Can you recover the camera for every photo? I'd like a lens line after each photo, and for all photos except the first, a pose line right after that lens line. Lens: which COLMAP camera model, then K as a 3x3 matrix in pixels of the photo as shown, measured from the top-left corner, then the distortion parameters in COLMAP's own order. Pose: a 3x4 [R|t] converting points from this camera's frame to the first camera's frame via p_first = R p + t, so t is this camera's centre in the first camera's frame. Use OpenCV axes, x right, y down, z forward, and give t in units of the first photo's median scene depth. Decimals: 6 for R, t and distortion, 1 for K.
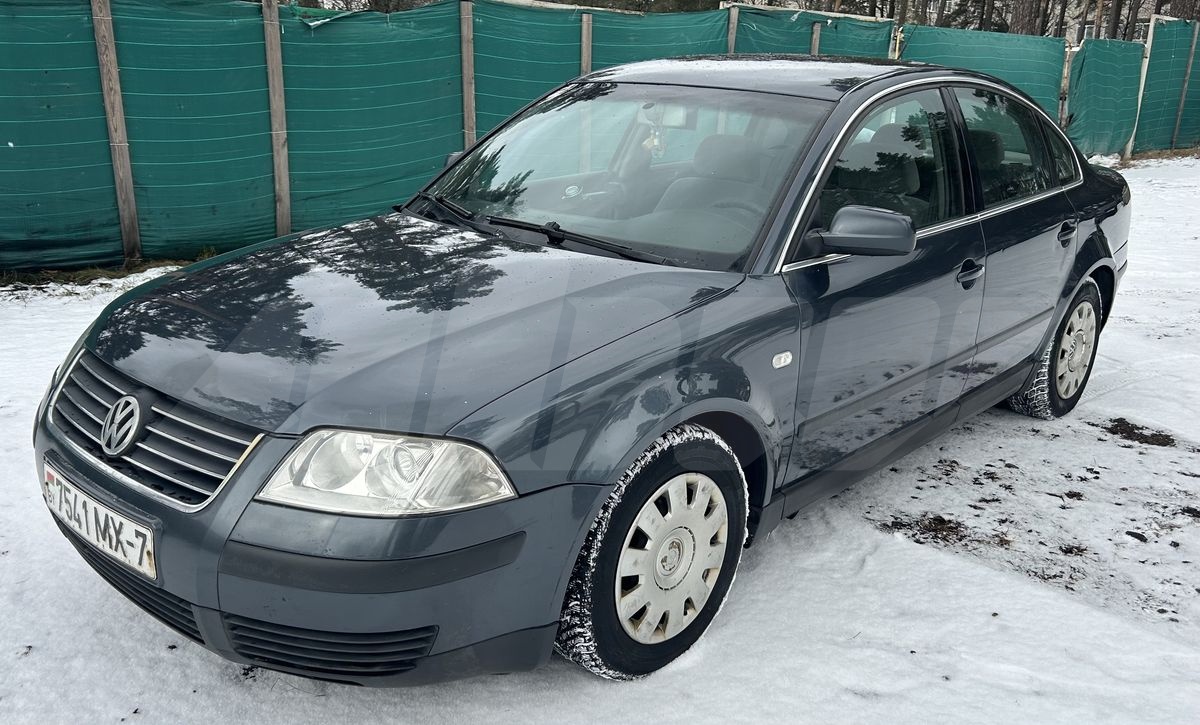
lens RADIAL K [[1054.9, 0, 600.0], [0, 1054.9, 362.5], [0, 0, 1]] dist [0.011107, -0.001000]
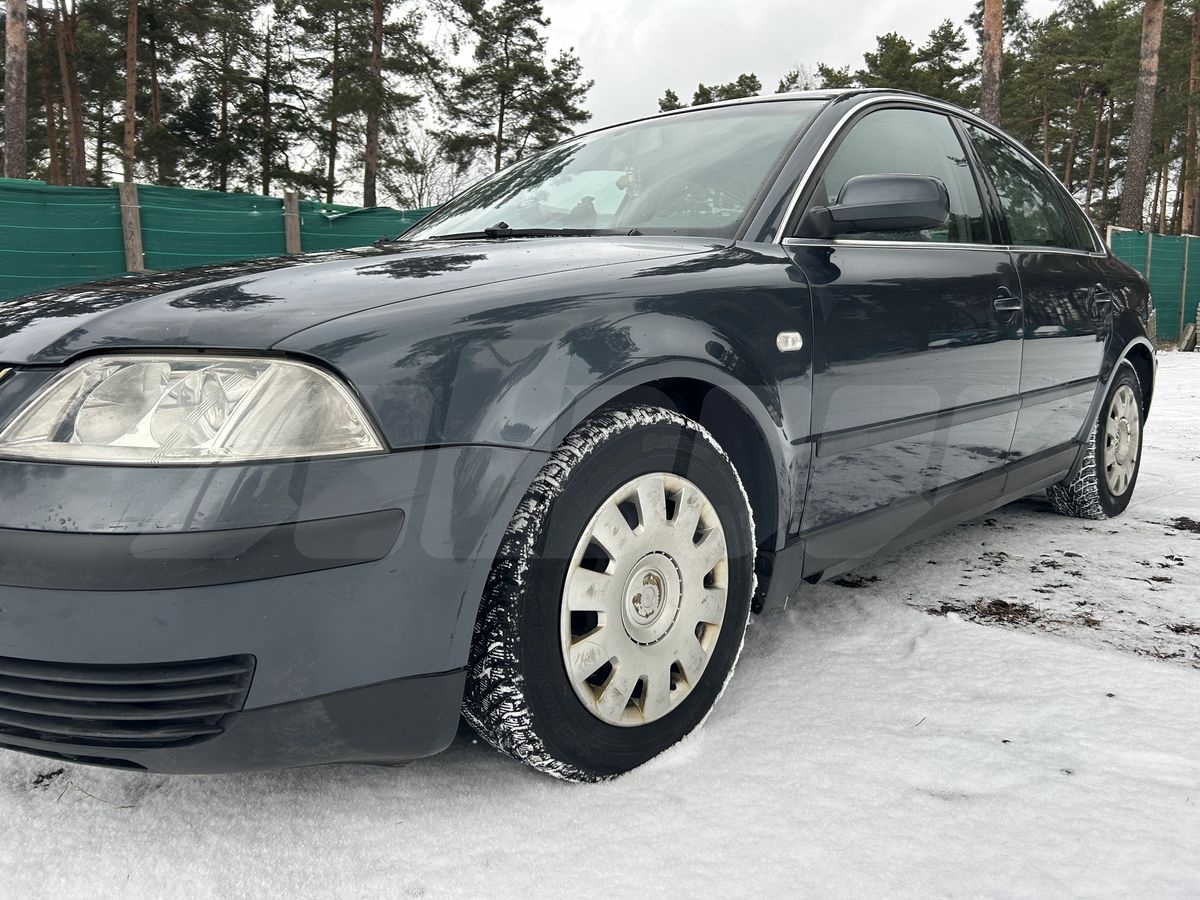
lens RADIAL K [[880.7, 0, 600.0], [0, 880.7, 450.0], [0, 0, 1]] dist [-0.000159, 0.011155]
pose [[0.998914, -0.030877, -0.034903, 0.056314], [0.023986, 0.982823, -0.182985, 0.184898], [0.039953, 0.181949, 0.982496, 0.385860]]
